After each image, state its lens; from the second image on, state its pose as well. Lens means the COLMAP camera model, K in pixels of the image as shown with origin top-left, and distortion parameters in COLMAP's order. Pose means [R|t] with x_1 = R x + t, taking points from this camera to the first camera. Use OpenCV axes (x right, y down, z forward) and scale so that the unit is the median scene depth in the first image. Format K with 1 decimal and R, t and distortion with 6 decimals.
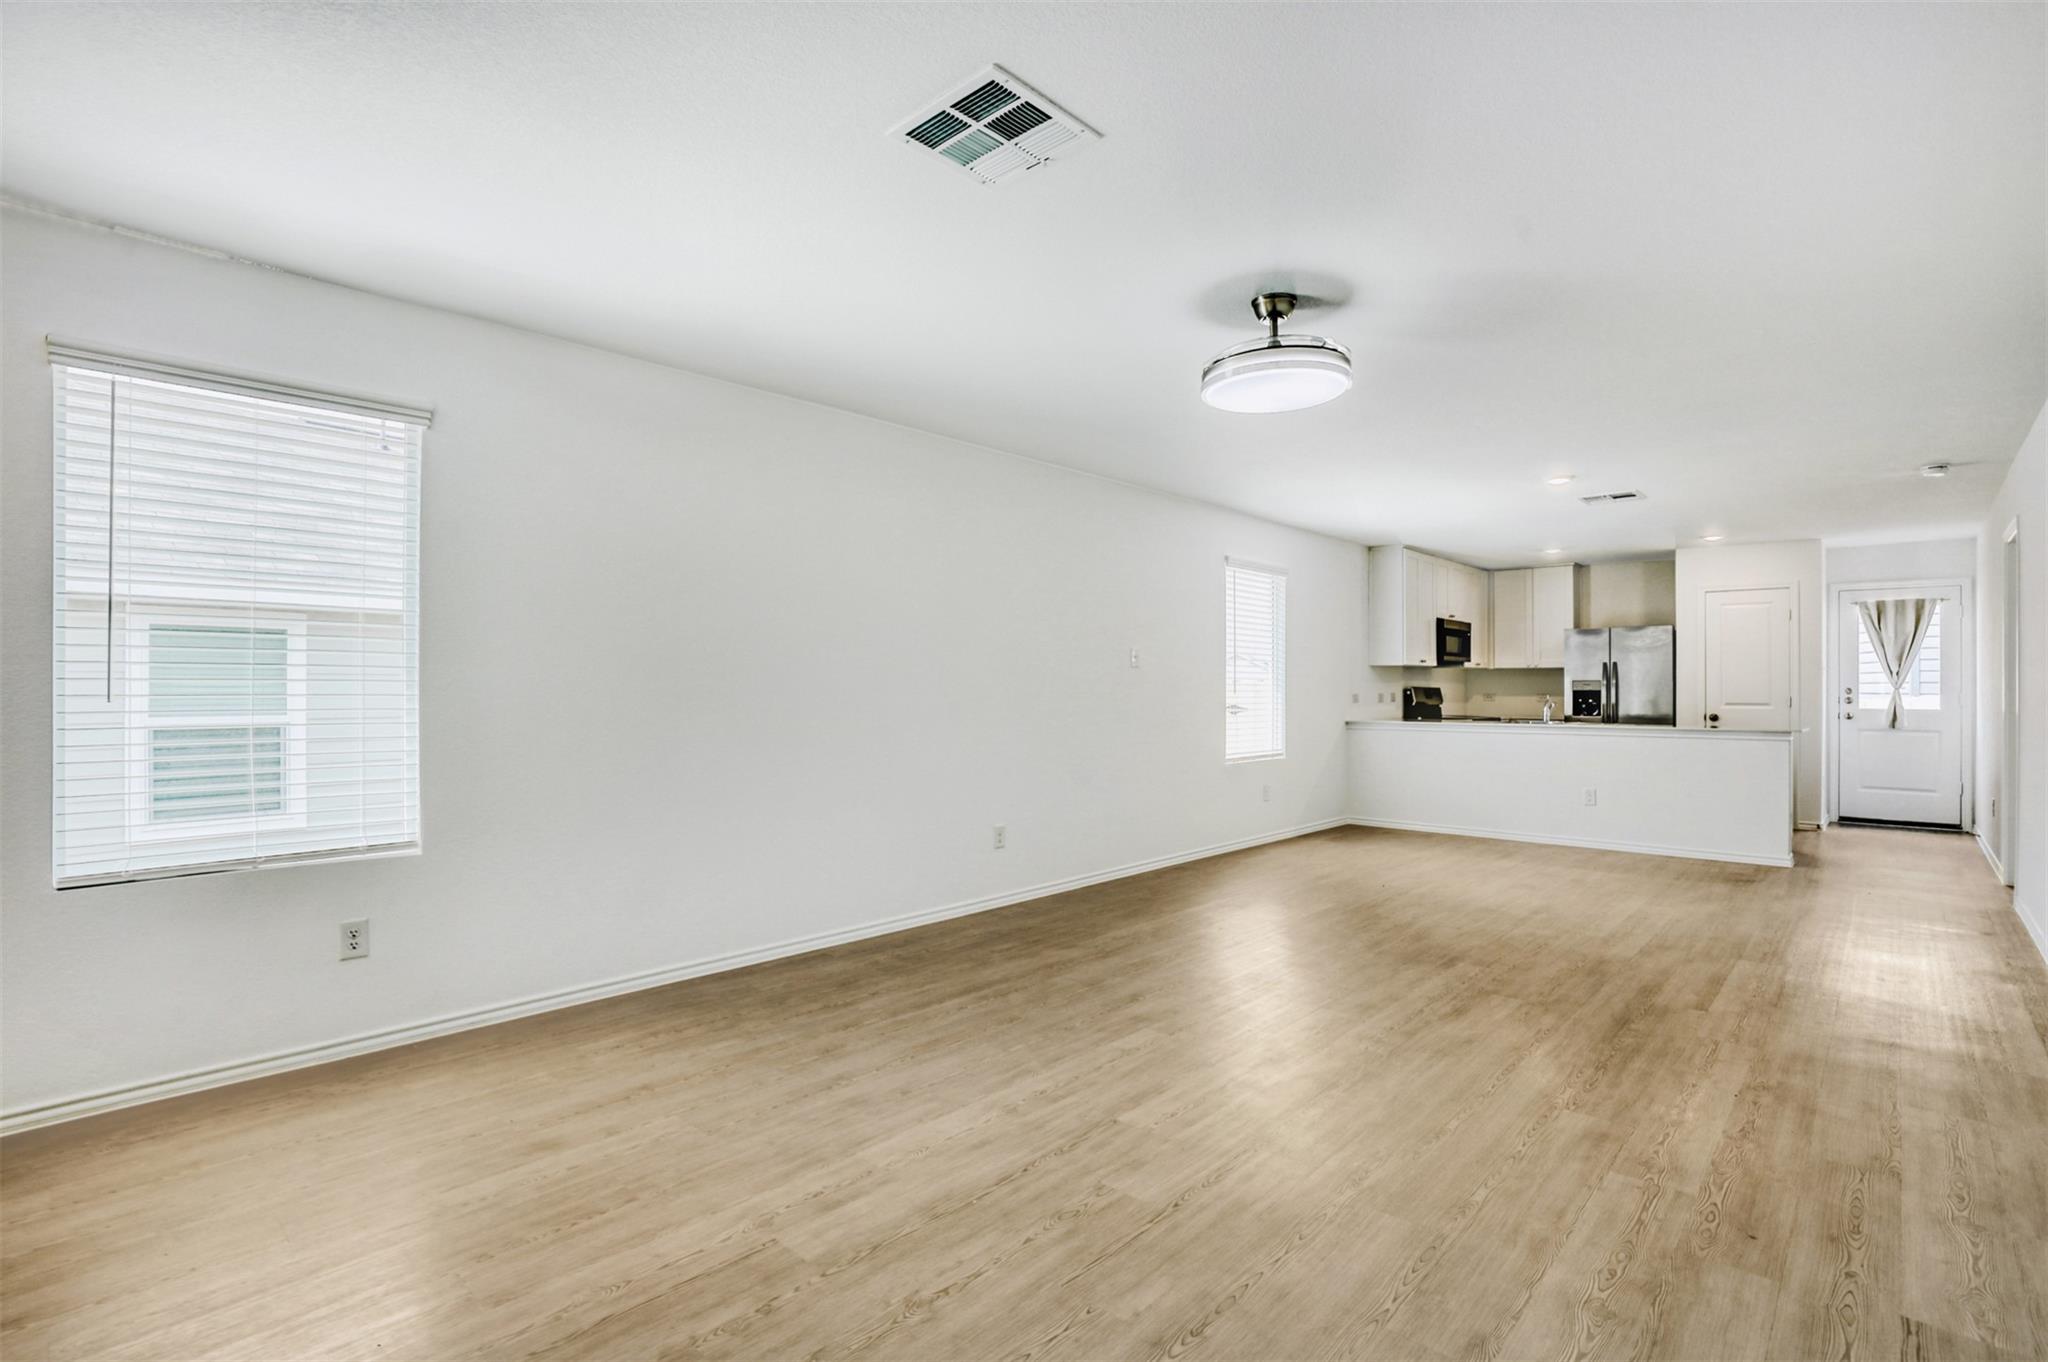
lens RADIAL K [[953.3, 0, 1032.7], [0, 953.3, 689.0], [0, 0, 1]] dist [-0.020904, -0.000032]
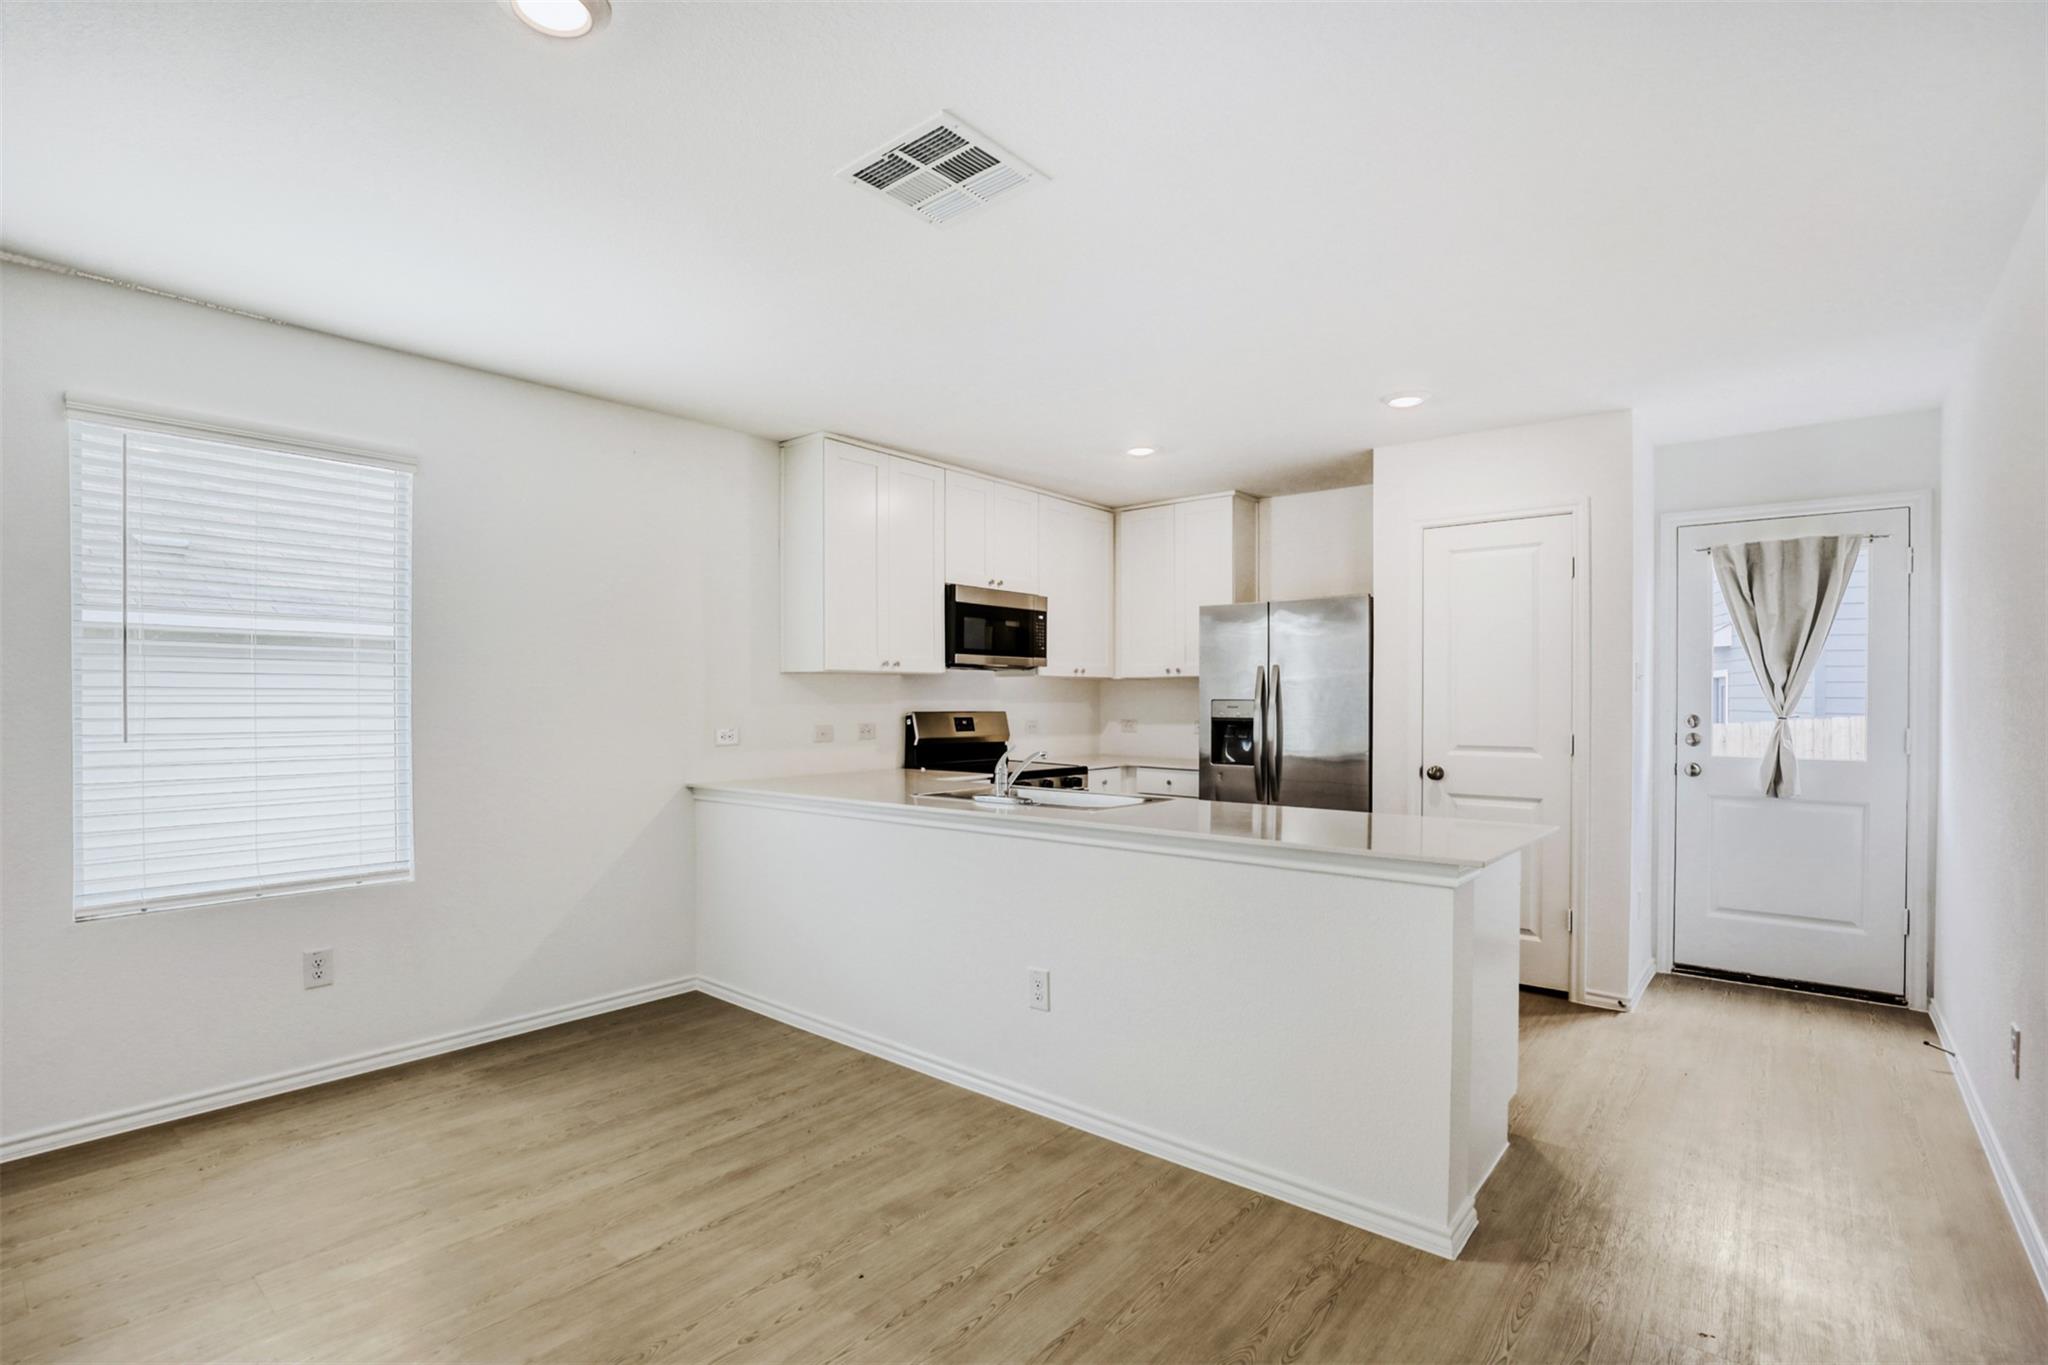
lens RADIAL K [[953.3, 0, 1061.3], [0, 953.3, 713.5], [0, 0, 1]] dist [-0.020904, -0.000032]
pose [[0.998843, -0.001073, 0.048078, 0.510663], [0.000851, 0.999989, 0.004624, -0.004755], [-0.048082, -0.004578, 0.998833, 0.513136]]
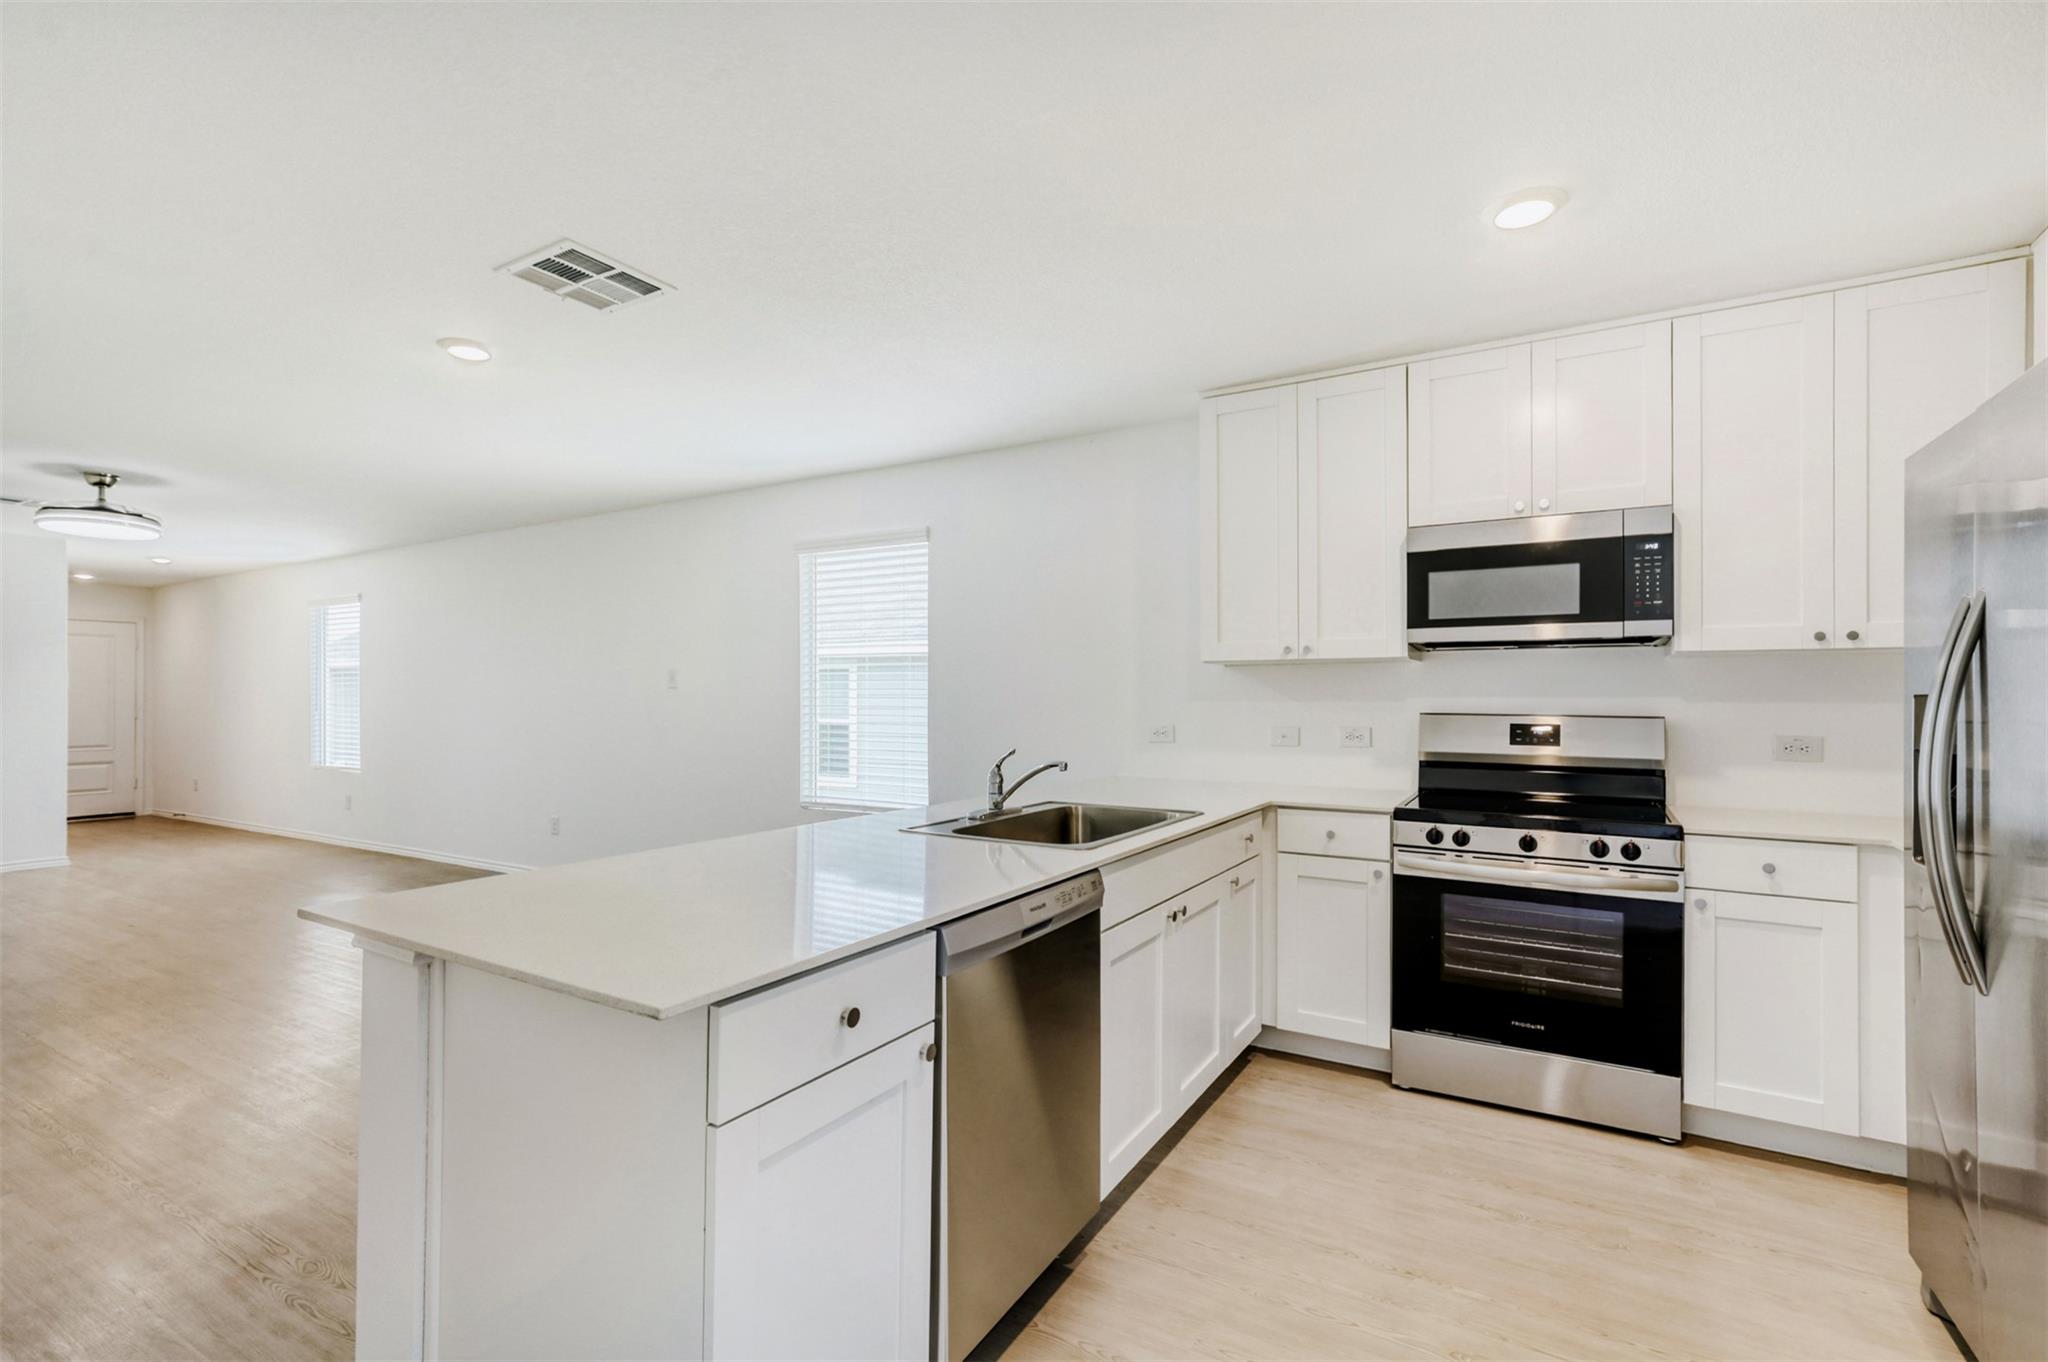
lens RADIAL K [[953.3, 0, 1027.5], [0, 953.3, 690.7], [0, 0, 1]] dist [-0.020904, -0.000032]
pose [[0.192811, -0.007688, -0.981206, 0.653523], [-0.007143, 0.999932, -0.009239, -0.005884], [0.981210, 0.008790, 0.192743, 0.665840]]
